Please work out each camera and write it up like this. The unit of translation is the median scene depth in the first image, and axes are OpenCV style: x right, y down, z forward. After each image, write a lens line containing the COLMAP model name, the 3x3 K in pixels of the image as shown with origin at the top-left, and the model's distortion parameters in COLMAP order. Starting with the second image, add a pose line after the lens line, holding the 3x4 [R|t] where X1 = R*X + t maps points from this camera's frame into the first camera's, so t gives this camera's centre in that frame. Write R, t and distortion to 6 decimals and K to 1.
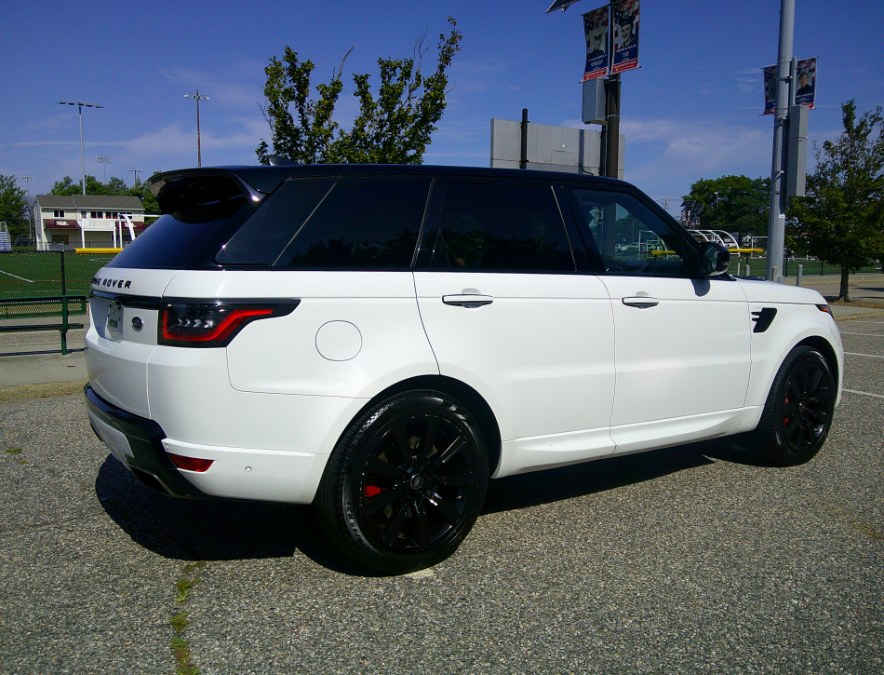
lens RADIAL K [[750.5, 0, 442.0], [0, 750.5, 349.7], [0, 0, 1]] dist [0.031533, -0.071089]
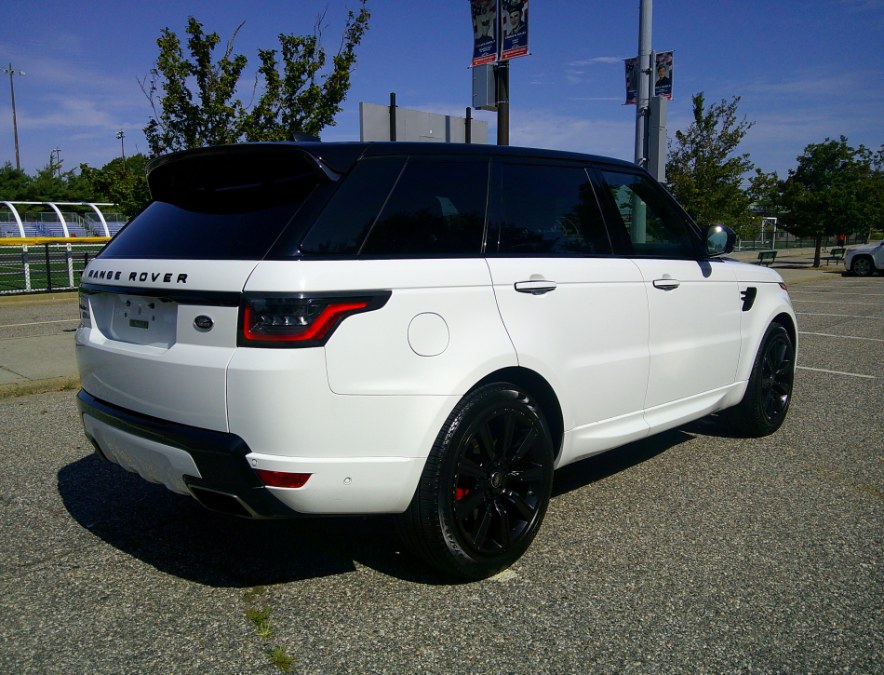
lens RADIAL K [[750.5, 0, 445.5], [0, 750.5, 346.1], [0, 0, 1]] dist [0.031533, -0.071089]
pose [[0.977820, -0.041376, 0.205320, -0.213449], [0.038606, 0.999102, 0.017482, -0.008737], [-0.205859, -0.009168, 0.978539, 0.065388]]
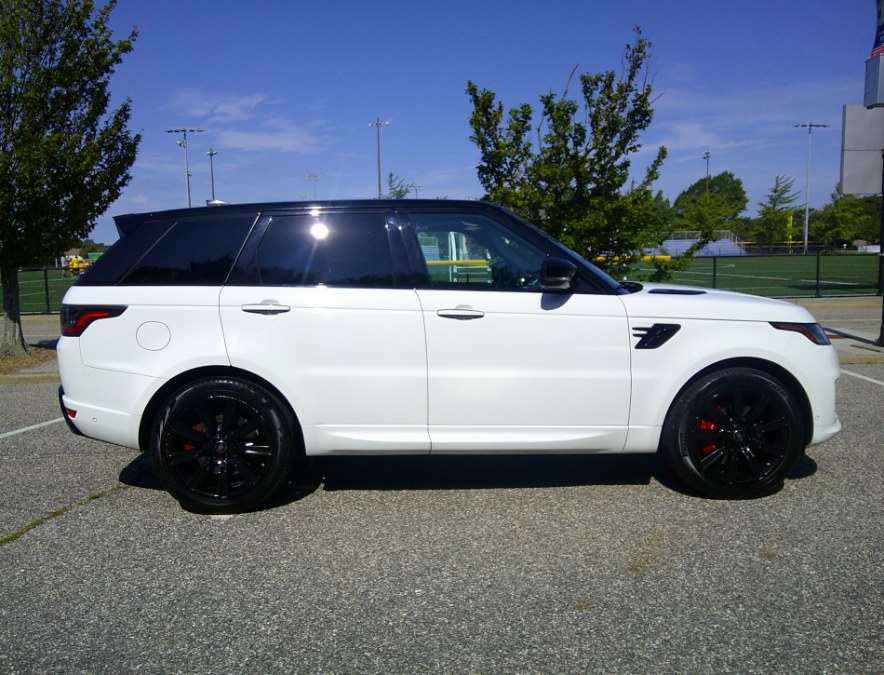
lens RADIAL K [[750.5, 0, 440.5], [0, 750.5, 353.5], [0, 0, 1]] dist [0.031533, -0.071089]
pose [[0.851087, 0.049445, -0.522692, 0.732233], [-0.050872, 0.998637, 0.011633, -0.016044], [0.522555, 0.016690, 0.852442, 0.055445]]
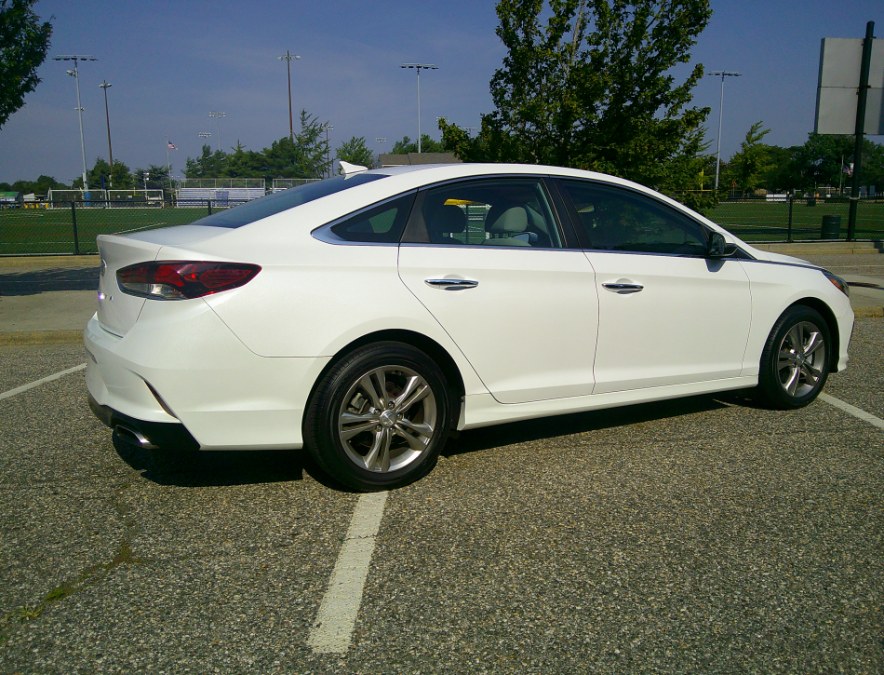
lens RADIAL K [[750.5, 0, 437.2], [0, 750.5, 332.3], [0, 0, 1]] dist [0.031533, -0.071089]
pose [[0.907664, 0.064468, -0.414716, 0.241282], [-0.048587, 0.997629, 0.048742, -0.014638], [0.416875, -0.024092, 0.908644, 0.326347]]
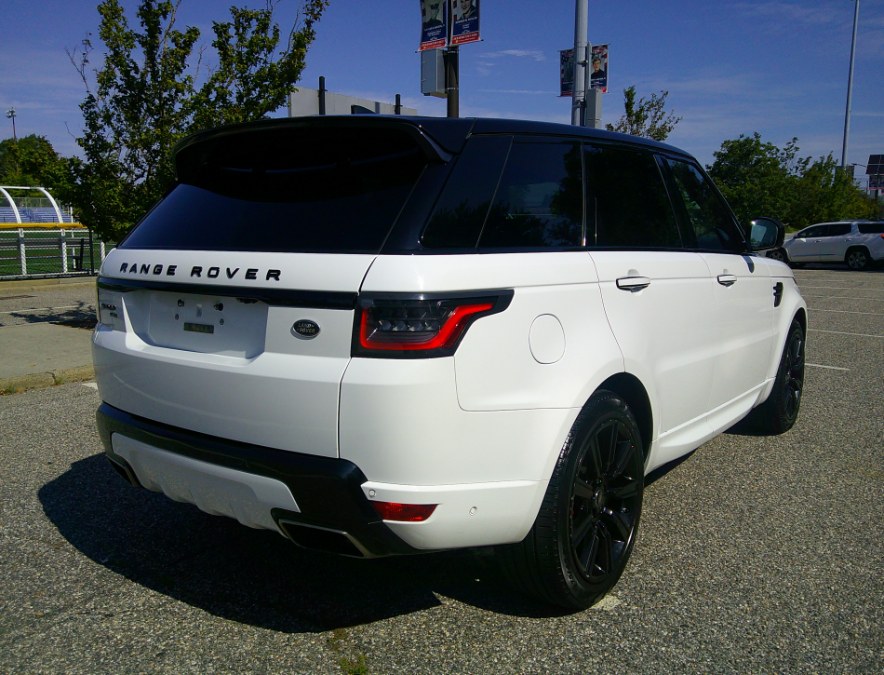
lens RADIAL K [[750.5, 0, 445.1], [0, 750.5, 344.4], [0, 0, 1]] dist [0.031533, -0.071089]
pose [[0.946311, -0.051324, 0.319158, -0.349351], [0.042805, 0.998516, 0.033653, -0.026299], [-0.320412, -0.018184, 0.947104, 0.185072]]
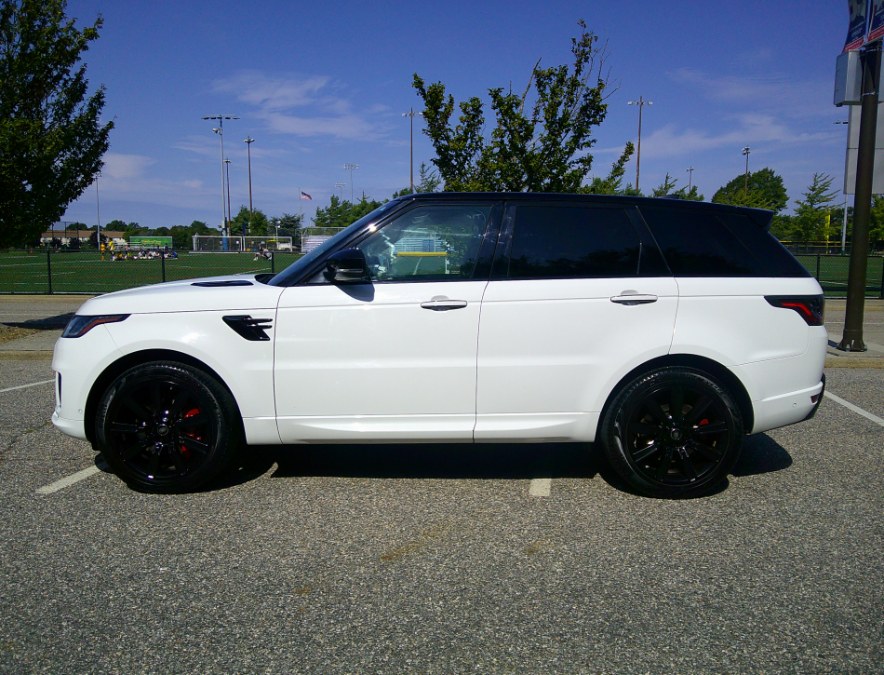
lens RADIAL K [[750.5, 0, 437.7], [0, 750.5, 352.1], [0, 0, 1]] dist [0.031533, -0.071089]
pose [[0.820072, 0.081343, -0.566450, 0.992015], [-0.081505, 0.996357, 0.025079, -0.036497], [0.566427, 0.025602, 0.823714, 0.202068]]
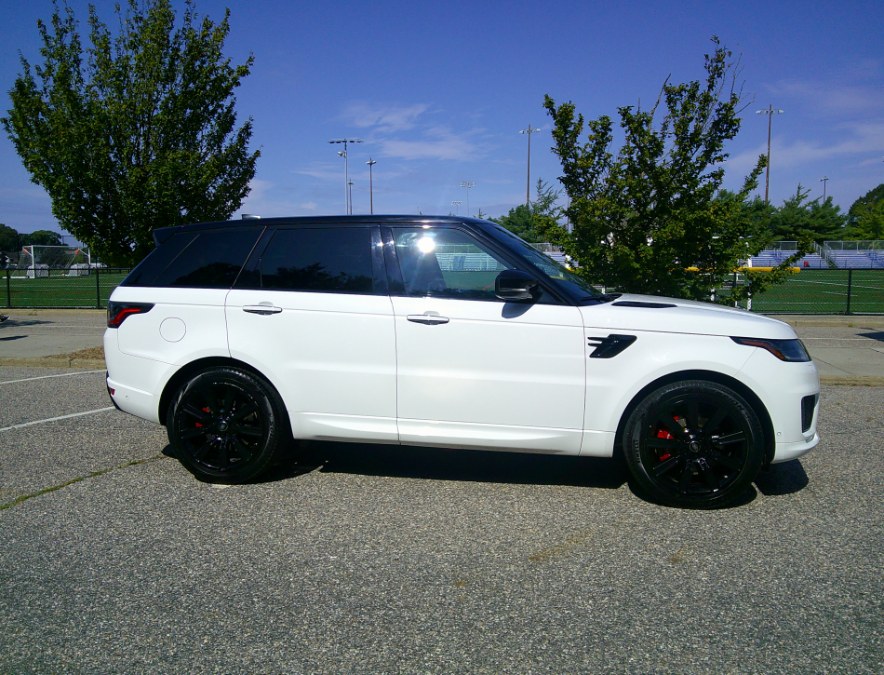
lens RADIAL K [[750.5, 0, 439.8], [0, 750.5, 351.0], [0, 0, 1]] dist [0.031533, -0.071089]
pose [[0.726499, 0.075443, -0.683013, 0.996510], [-0.089111, 0.995905, 0.015220, -0.029808], [0.681365, 0.049806, 0.730247, 0.127891]]
